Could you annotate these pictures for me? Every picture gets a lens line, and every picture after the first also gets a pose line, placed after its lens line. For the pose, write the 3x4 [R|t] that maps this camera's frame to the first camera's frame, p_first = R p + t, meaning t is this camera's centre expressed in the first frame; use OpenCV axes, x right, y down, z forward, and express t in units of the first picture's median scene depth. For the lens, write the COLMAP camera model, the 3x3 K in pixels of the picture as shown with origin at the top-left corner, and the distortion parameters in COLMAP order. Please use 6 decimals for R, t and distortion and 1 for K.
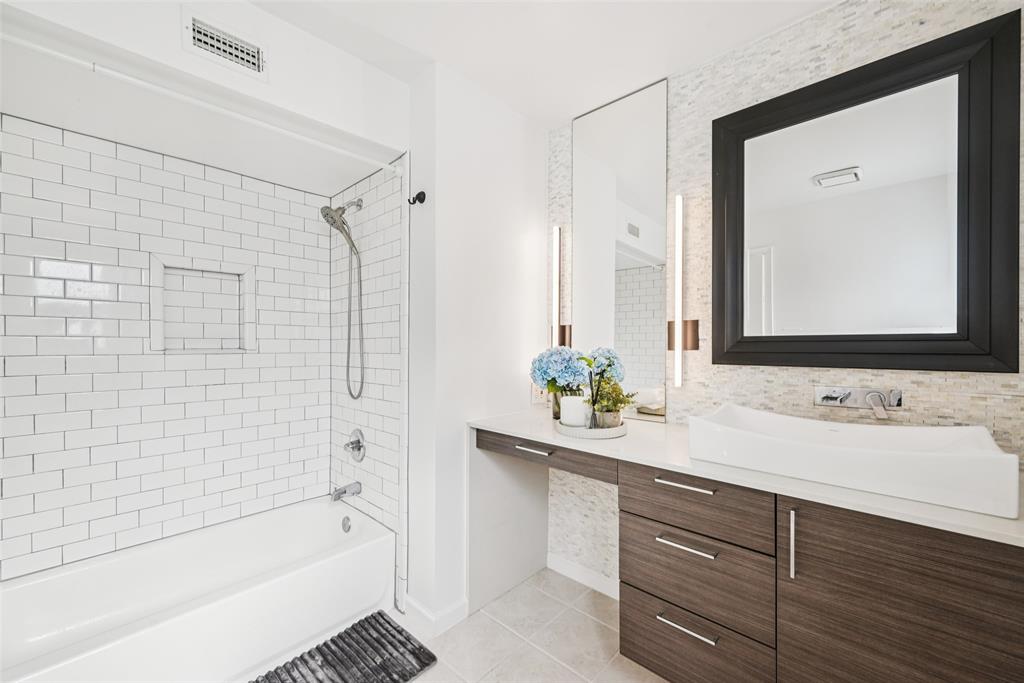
lens RADIAL K [[403.6, 0, 511.0], [0, 403.6, 342.9], [0, 0, 1]] dist [-0.000822, -0.000067]
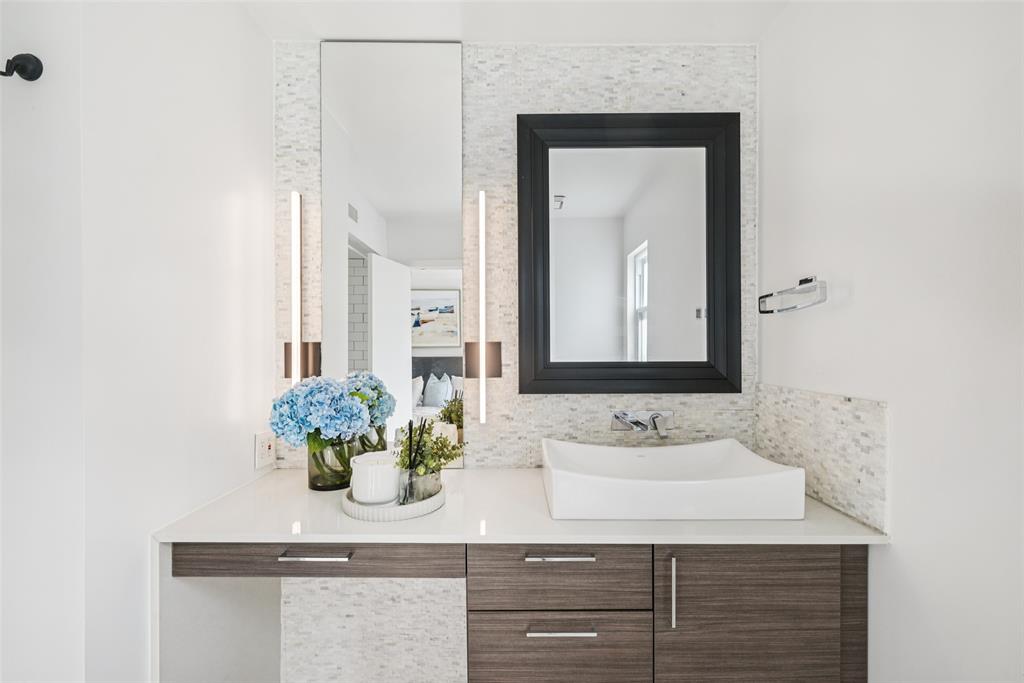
lens RADIAL K [[469.8, 0, 511.9], [0, 469.8, 343.4], [0, 0, 1]] dist [-0.003679, 0.000600]
pose [[0.727612, -0.000607, 0.685989, -0.223328], [-0.000194, 0.999999, 0.001091, -0.061009], [-0.685989, -0.000927, 0.727611, 0.289612]]
